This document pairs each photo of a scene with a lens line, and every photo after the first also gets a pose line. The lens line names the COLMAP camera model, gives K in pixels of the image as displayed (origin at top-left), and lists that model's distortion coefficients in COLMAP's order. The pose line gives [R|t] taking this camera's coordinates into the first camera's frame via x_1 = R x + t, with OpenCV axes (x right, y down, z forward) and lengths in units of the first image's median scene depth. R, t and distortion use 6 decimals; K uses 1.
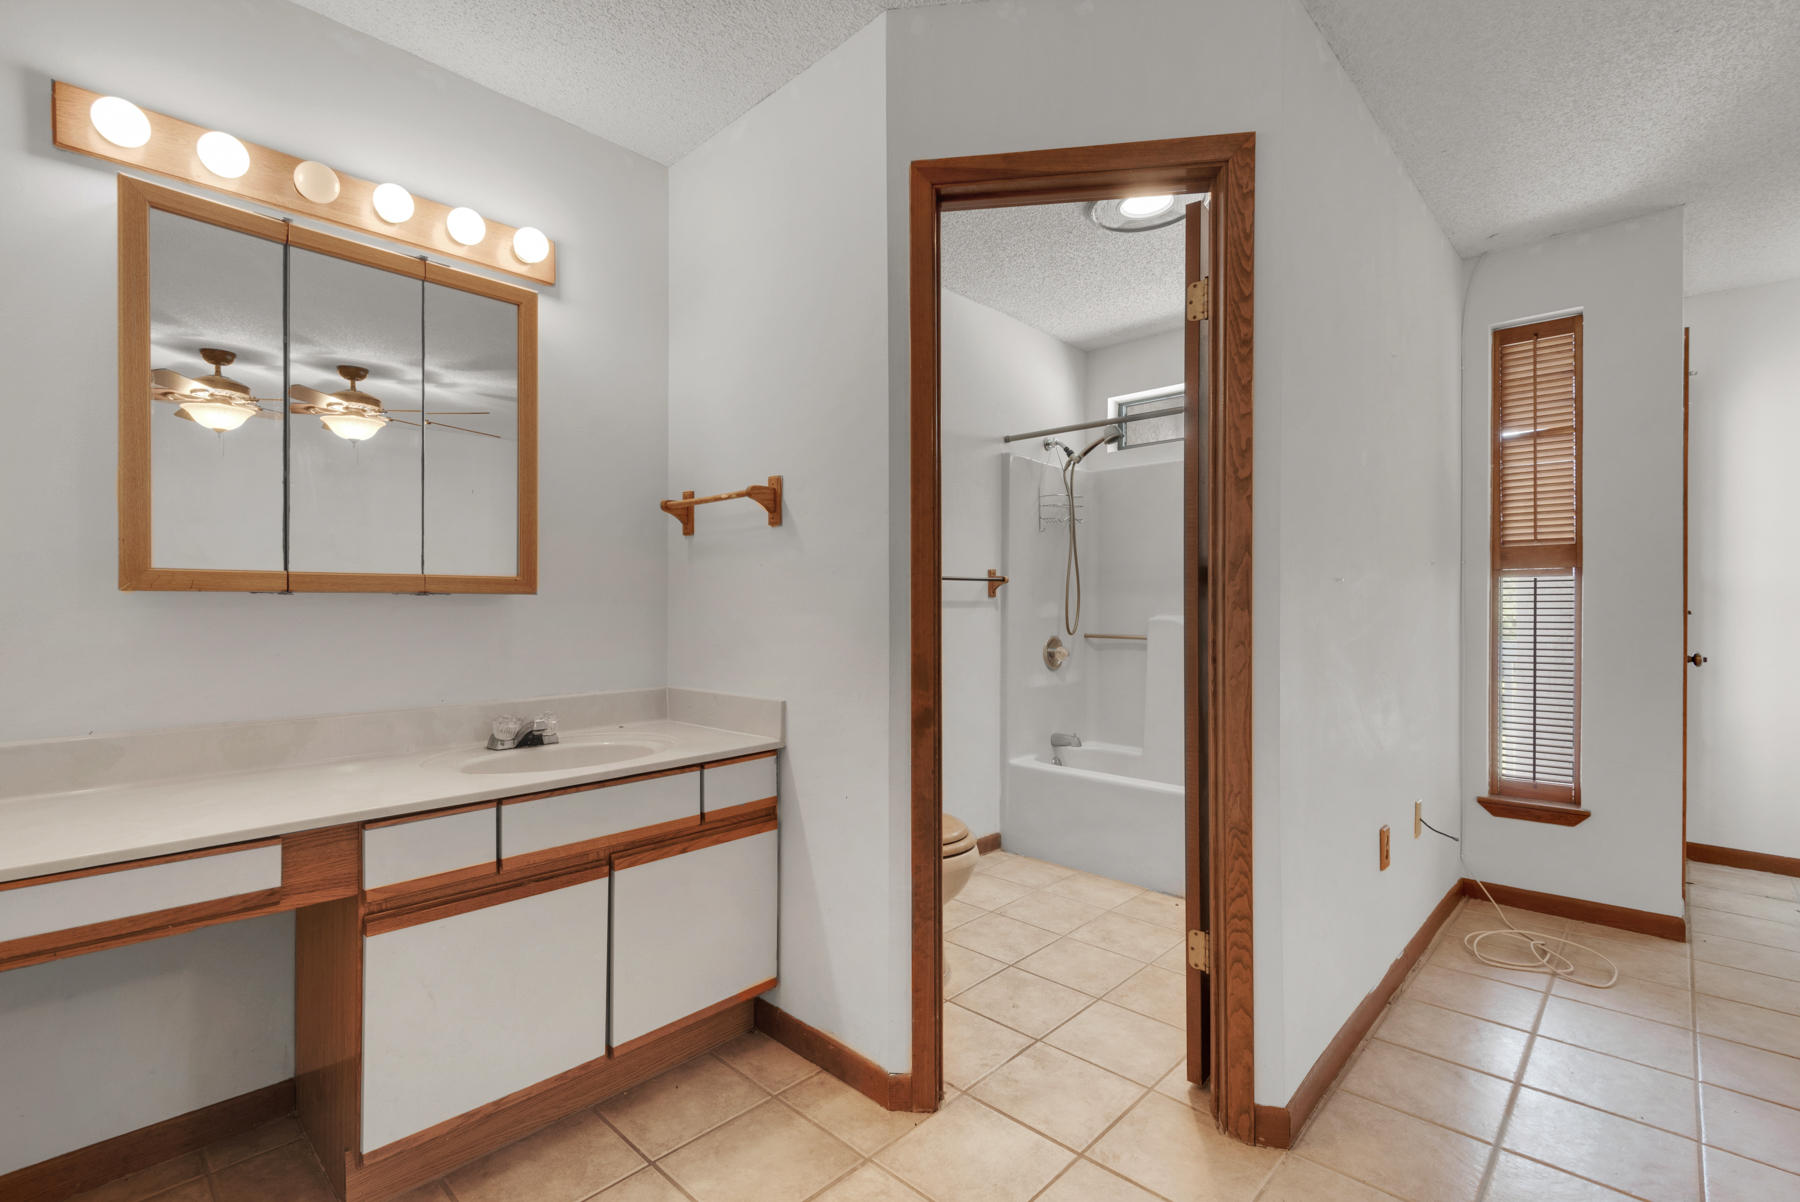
lens RADIAL K [[842.8, 0, 902.2], [0, 842.8, 598.5], [0, 0, 1]] dist [0.016254, -0.004163]
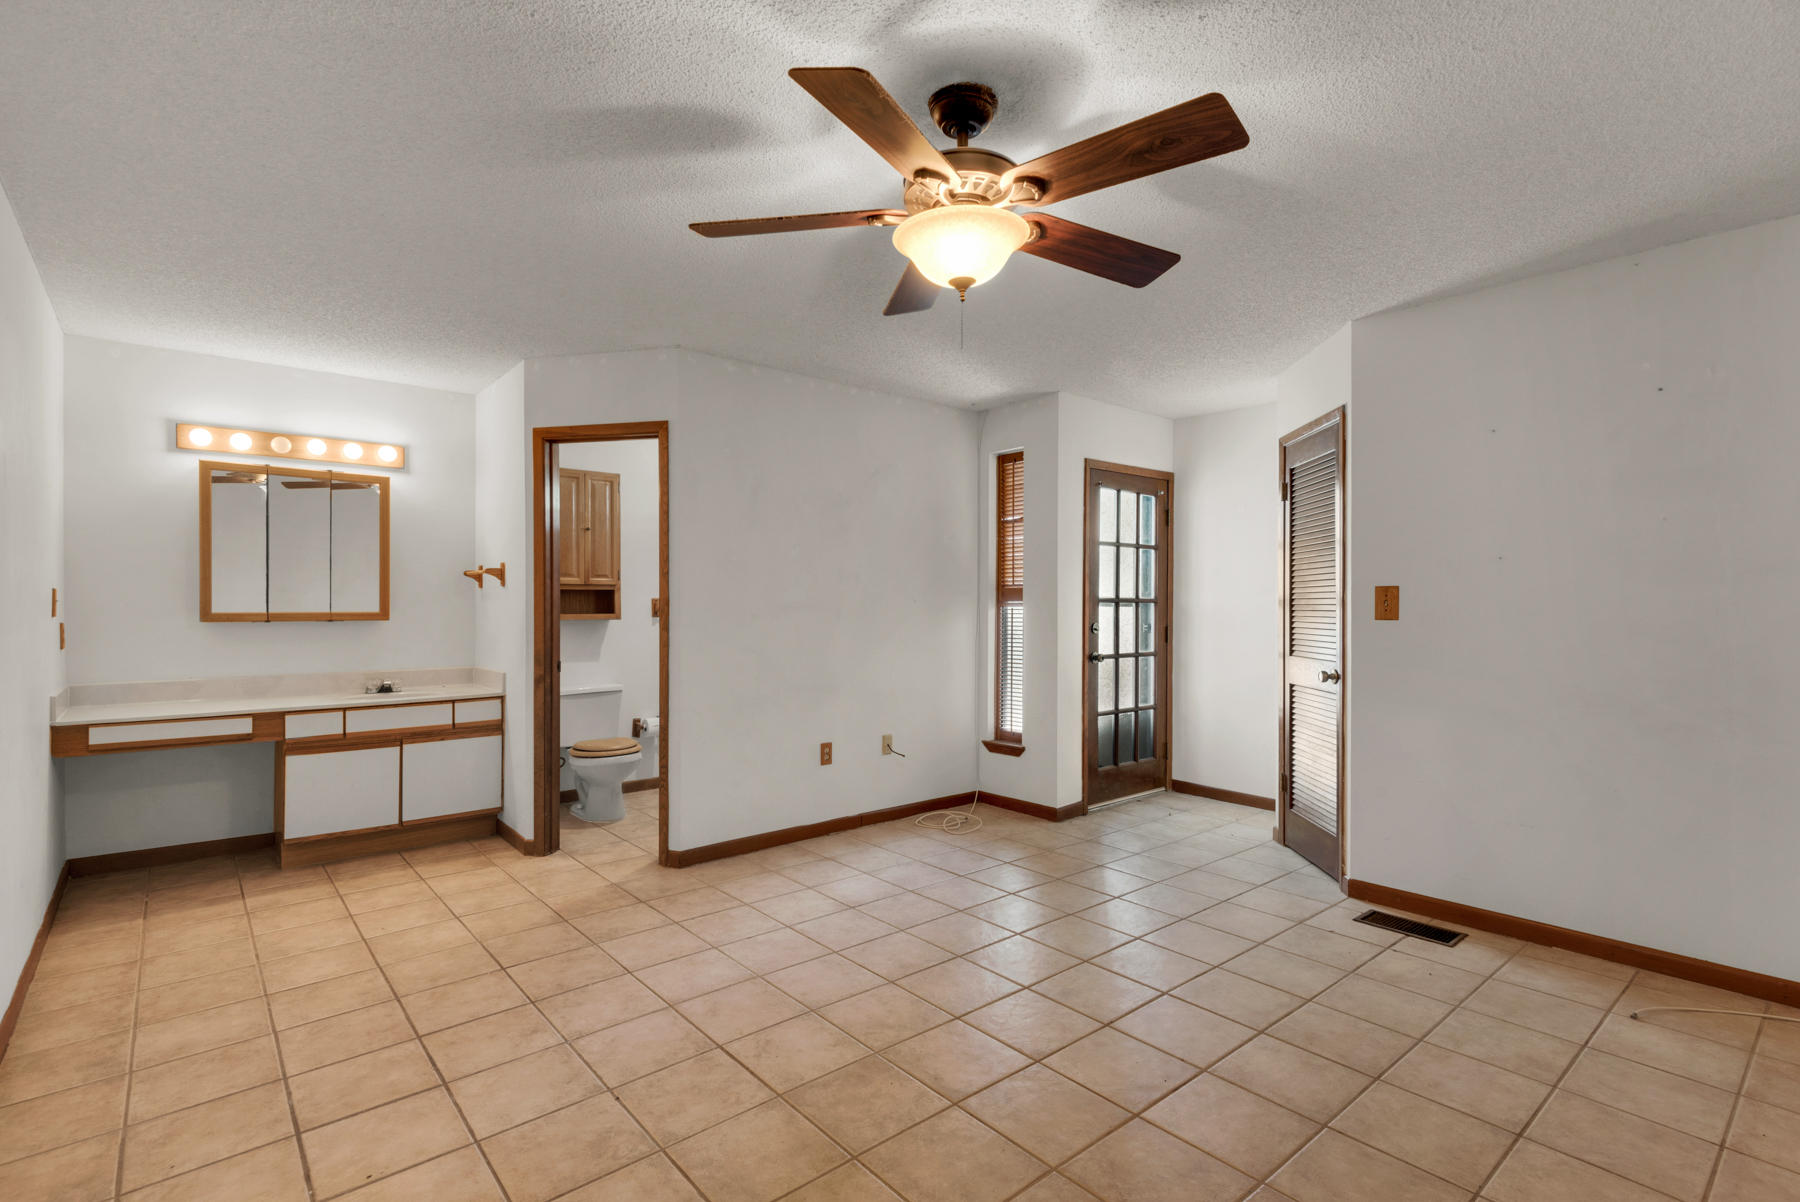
lens RADIAL K [[842.8, 0, 899.2], [0, 842.8, 601.3], [0, 0, 1]] dist [0.016254, -0.004163]
pose [[0.995326, 0.001203, -0.096565, 1.125393], [-0.001220, 0.999999, -0.000119, -0.058496], [0.096564, 0.000236, 0.995327, -1.062997]]
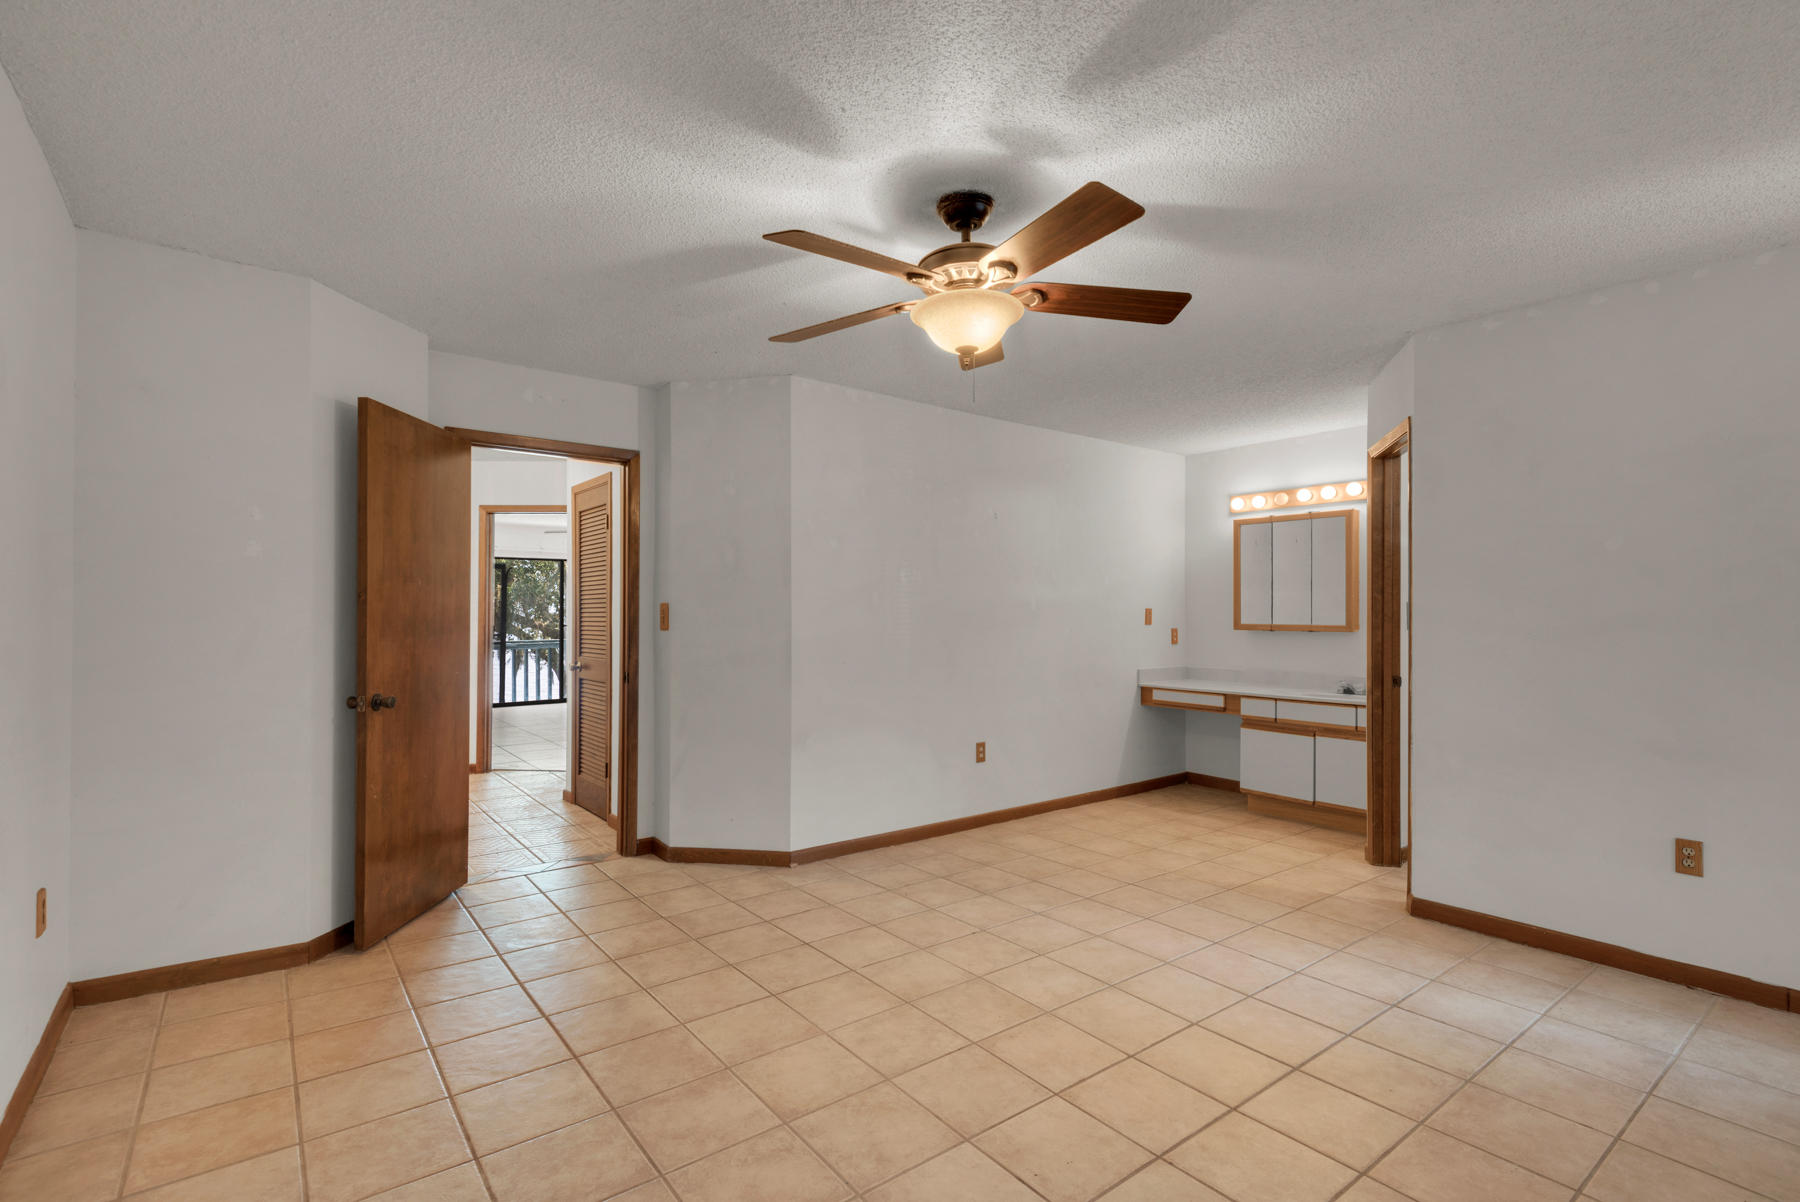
lens RADIAL K [[842.8, 0, 908.6], [0, 842.8, 606.1], [0, 0, 1]] dist [0.016254, -0.004163]
pose [[-0.146598, -0.008595, -0.989159, 2.367673], [0.000568, 0.999961, -0.008773, -0.065793], [0.989196, -0.001848, -0.146588, 0.101716]]
